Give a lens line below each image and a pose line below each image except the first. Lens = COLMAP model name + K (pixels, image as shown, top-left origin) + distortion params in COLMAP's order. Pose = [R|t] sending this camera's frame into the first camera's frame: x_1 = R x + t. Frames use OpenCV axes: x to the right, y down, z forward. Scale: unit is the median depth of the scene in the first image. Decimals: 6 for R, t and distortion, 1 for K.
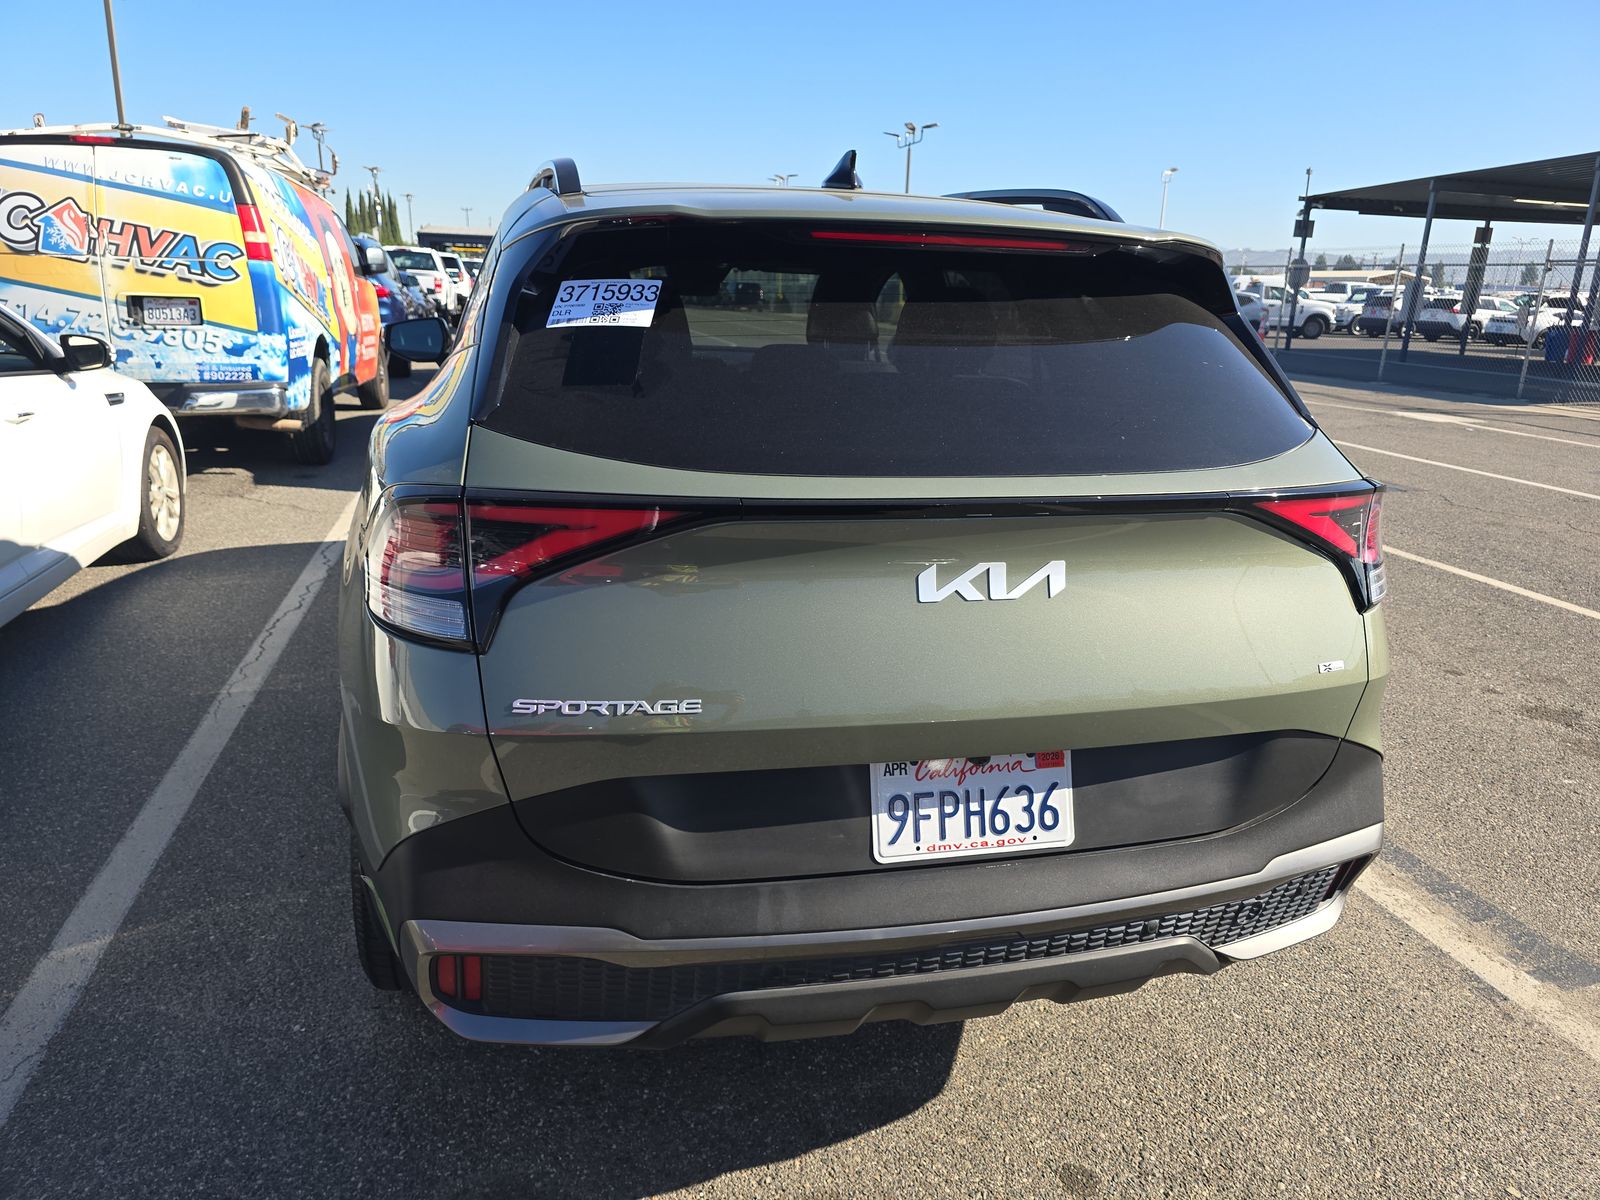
lens RADIAL K [[1079.9, 0, 807.7], [0, 1079.9, 605.8], [0, 0, 1]] dist [0.038135, -0.035304]
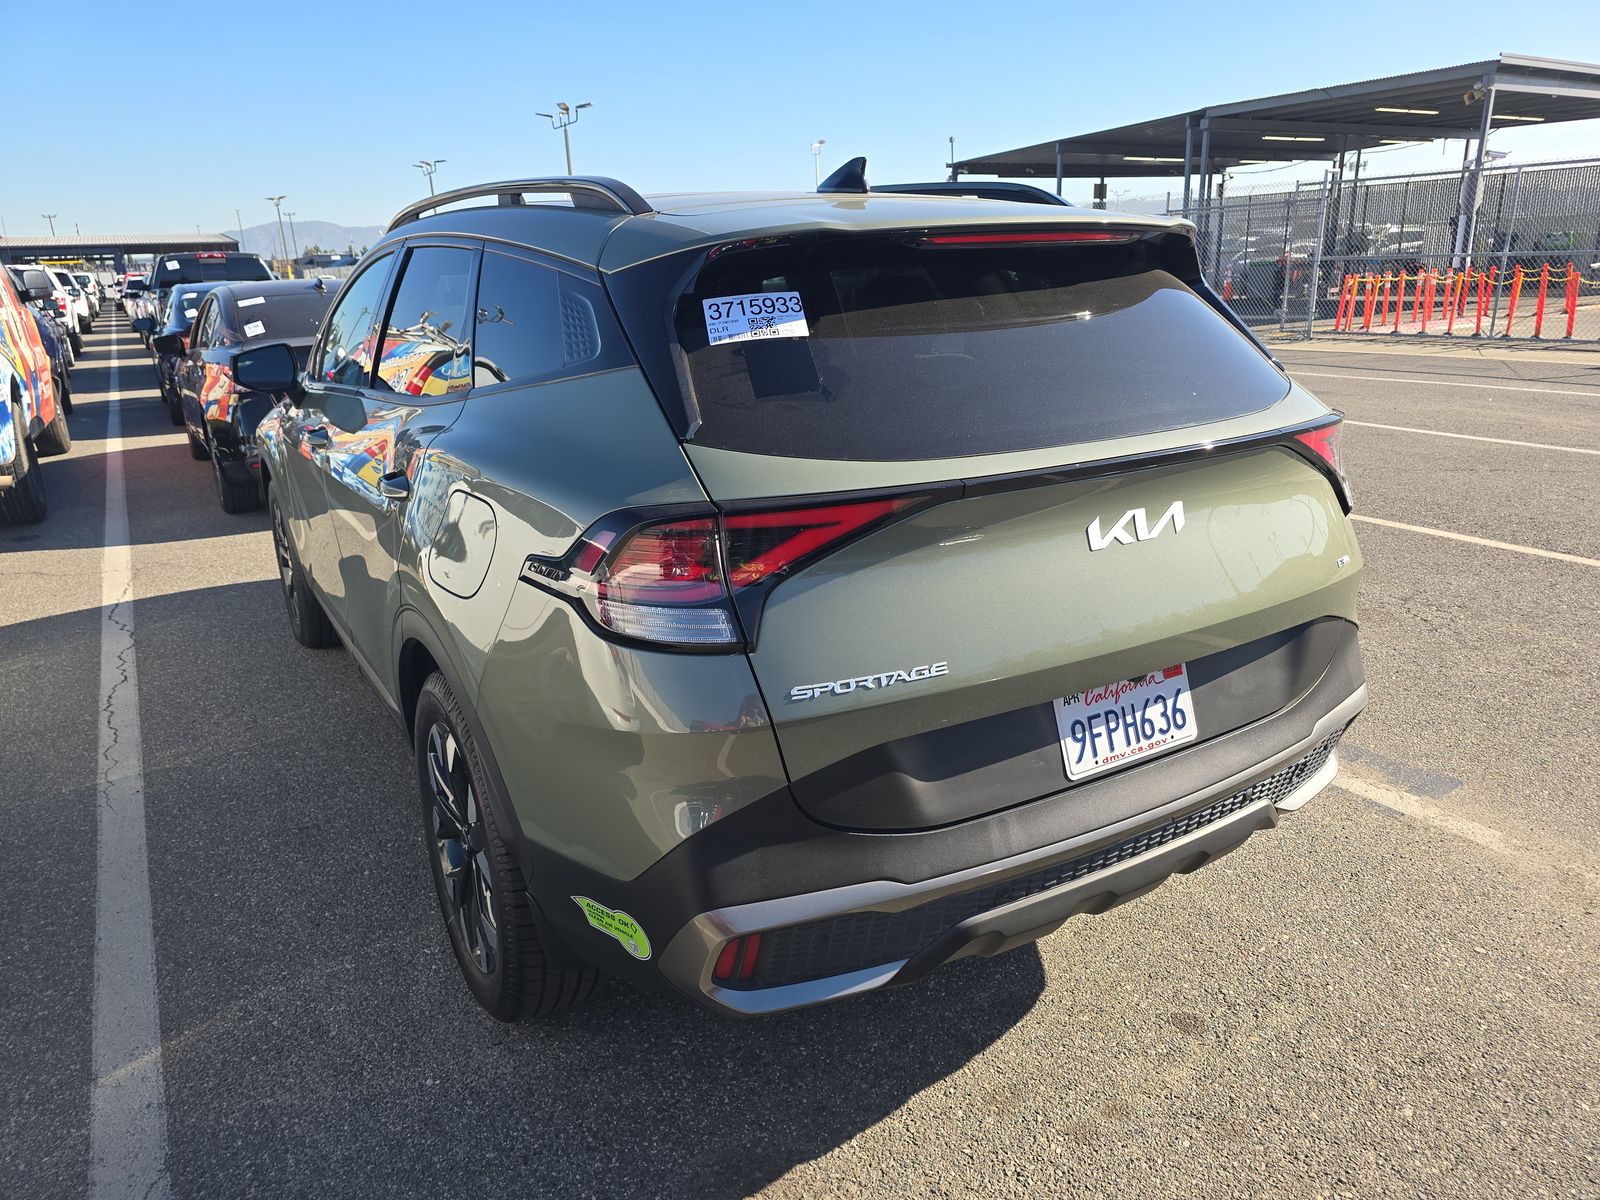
lens RADIAL K [[1079.9, 0, 819.9], [0, 1079.9, 604.4], [0, 0, 1]] dist [0.038135, -0.035304]
pose [[0.954599, -0.148408, 0.258295, -0.419114], [0.144291, 0.988918, 0.034934, -0.025275], [-0.260617, 0.003922, 0.965434, -0.044897]]
